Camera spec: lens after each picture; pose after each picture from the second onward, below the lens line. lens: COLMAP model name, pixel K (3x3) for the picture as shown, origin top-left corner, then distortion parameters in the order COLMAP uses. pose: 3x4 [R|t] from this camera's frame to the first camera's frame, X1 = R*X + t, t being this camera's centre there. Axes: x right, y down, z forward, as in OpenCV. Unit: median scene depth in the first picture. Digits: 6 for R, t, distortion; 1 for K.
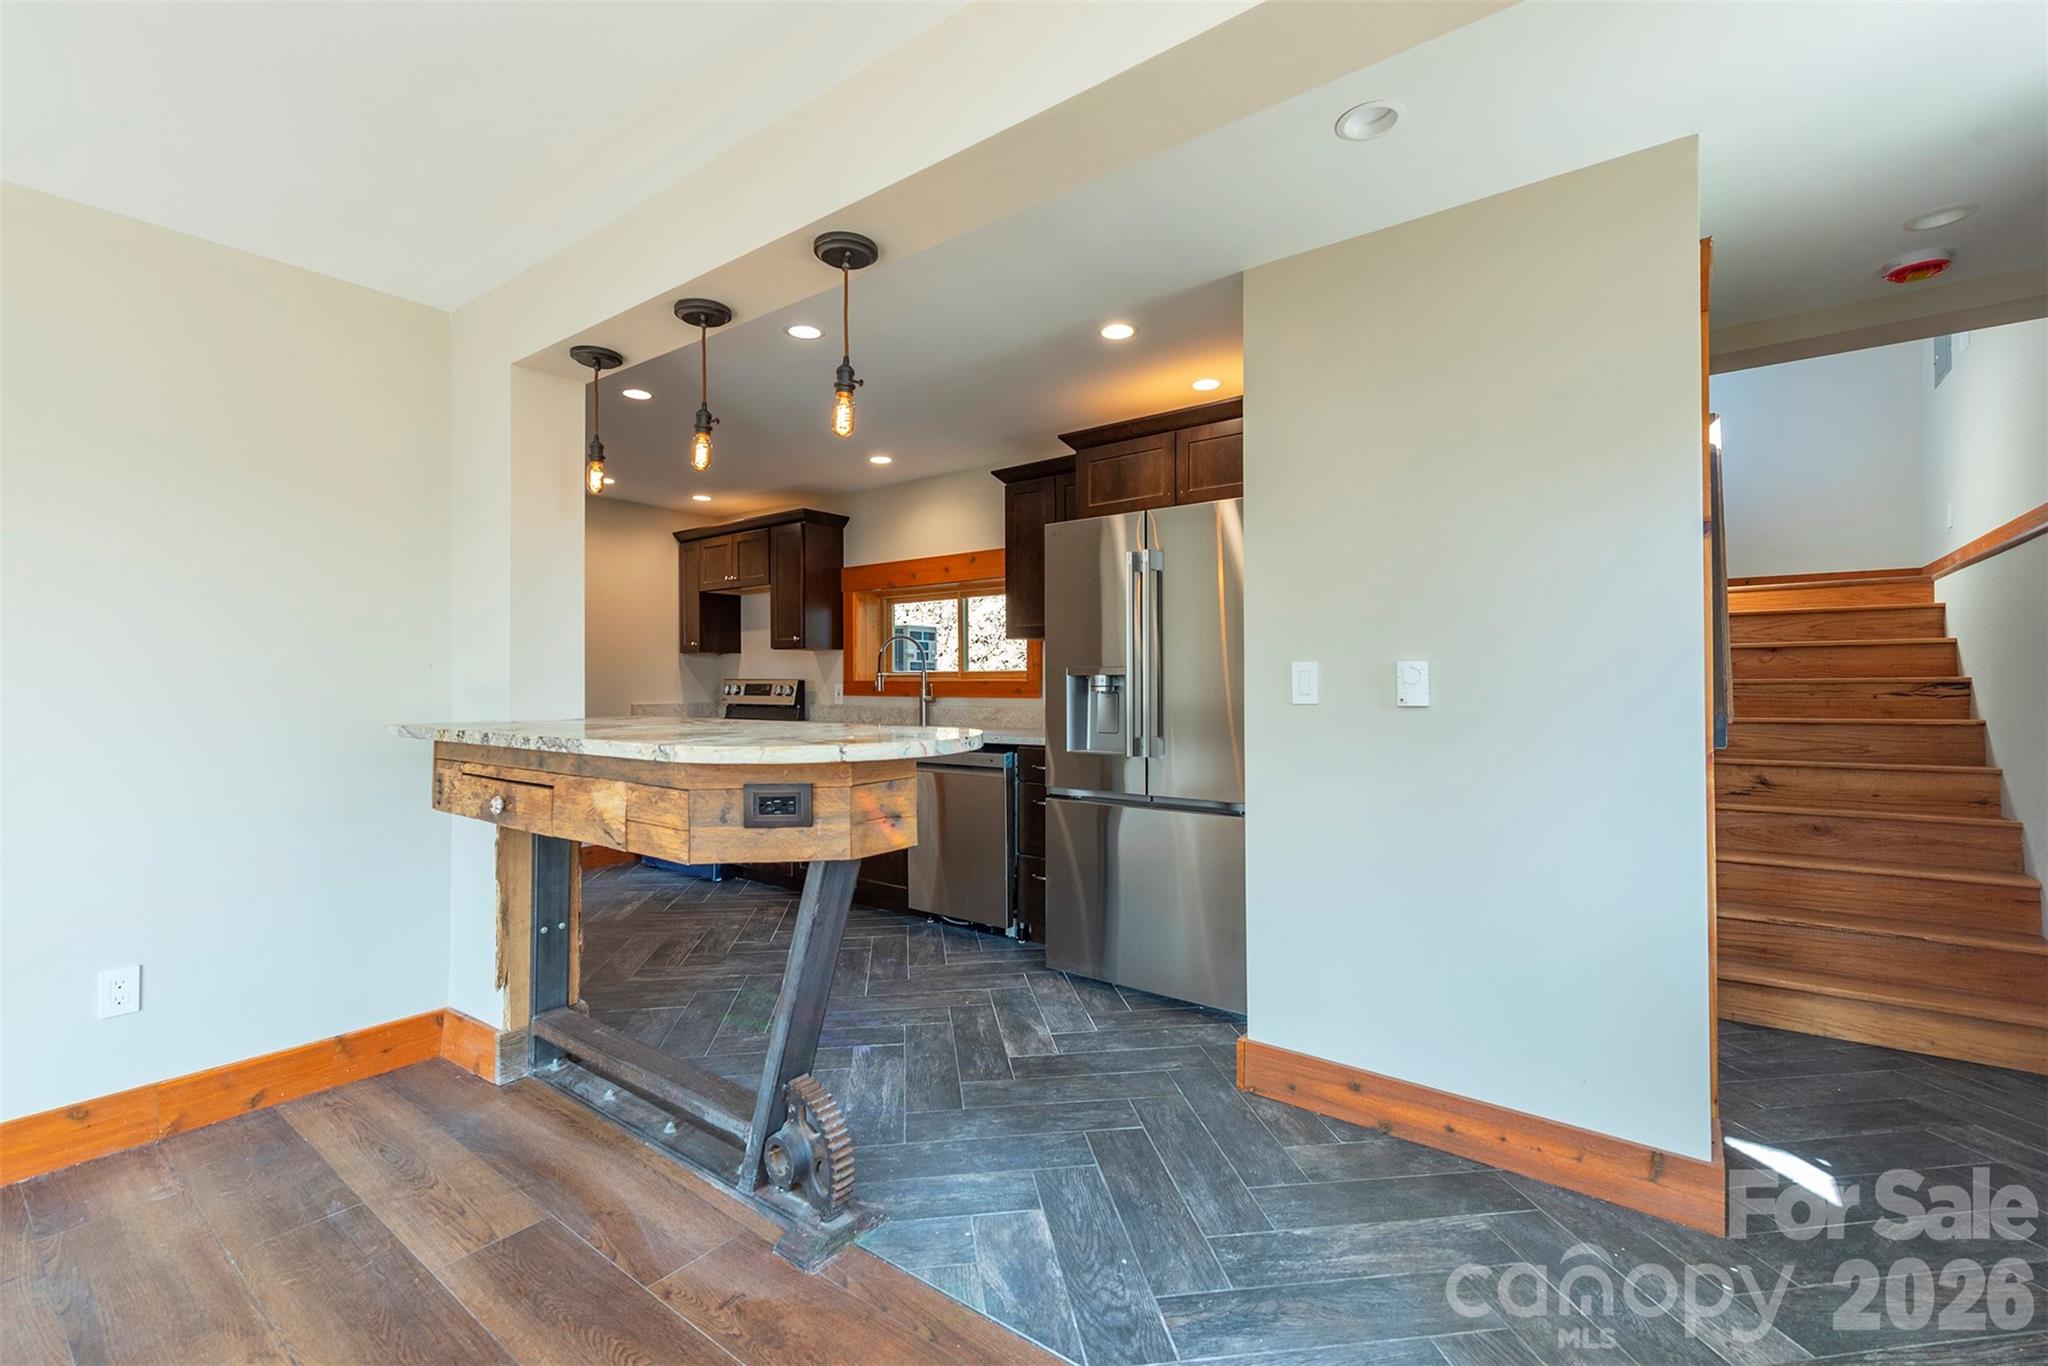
lens RADIAL K [[880.8, 0, 1018.7], [0, 880.8, 679.4], [0, 0, 1]] dist [0.001859, 0.000026]
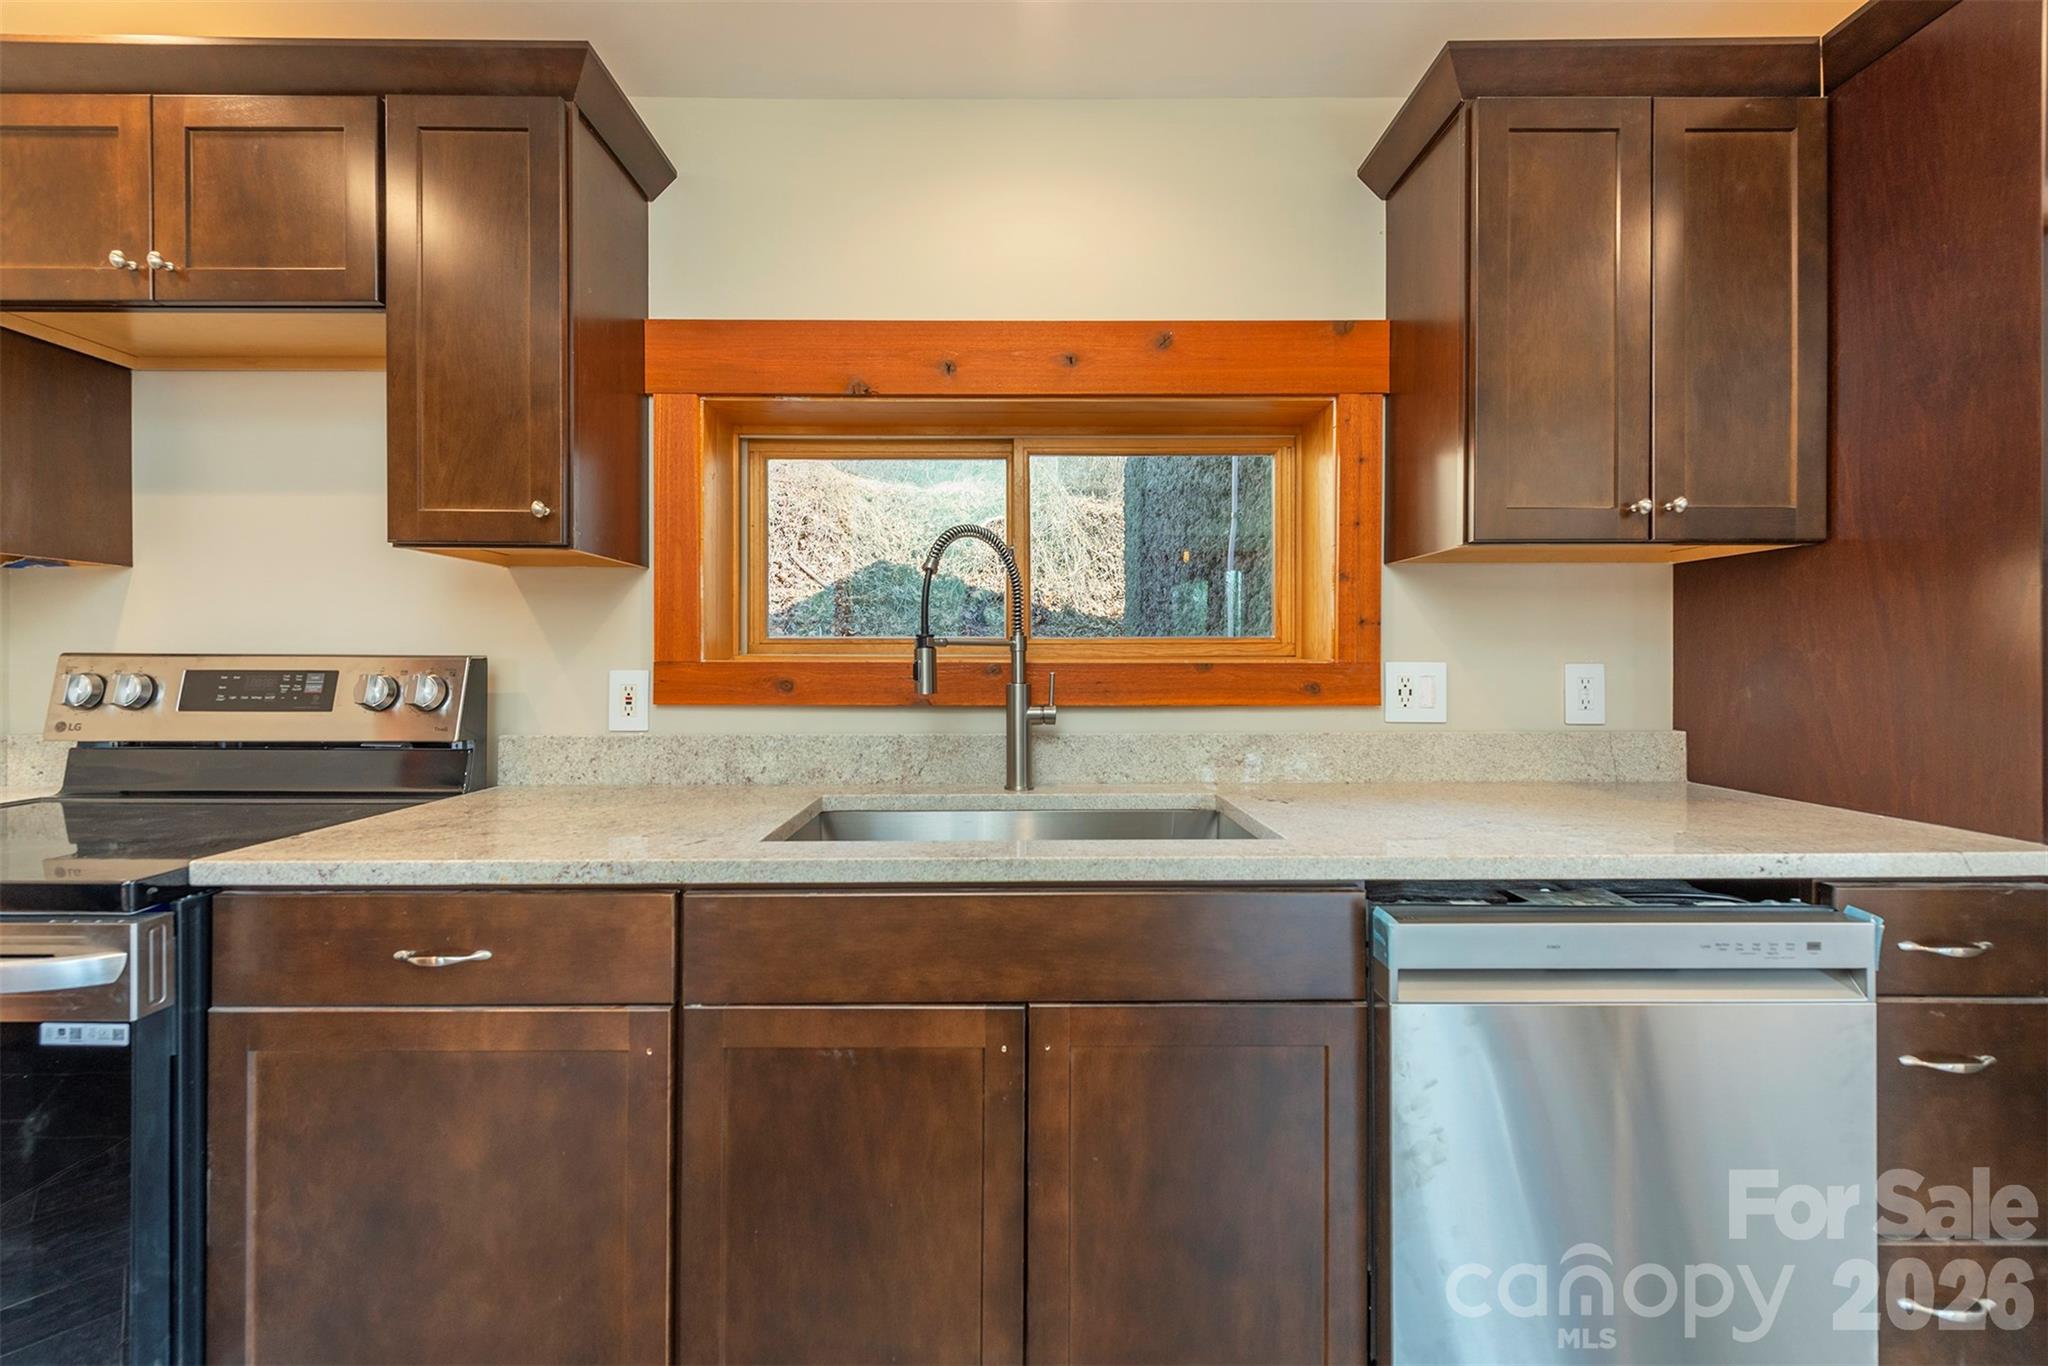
lens RADIAL K [[816.8, 0, 1024.9], [0, 816.8, 669.0], [0, 0, 1]] dist [0.006187, -0.001477]
pose [[0.793067, -0.010304, 0.609047, -0.273837], [-0.005558, 0.999693, 0.024151, -0.003598], [-0.609109, -0.022538, 0.792766, 0.663671]]
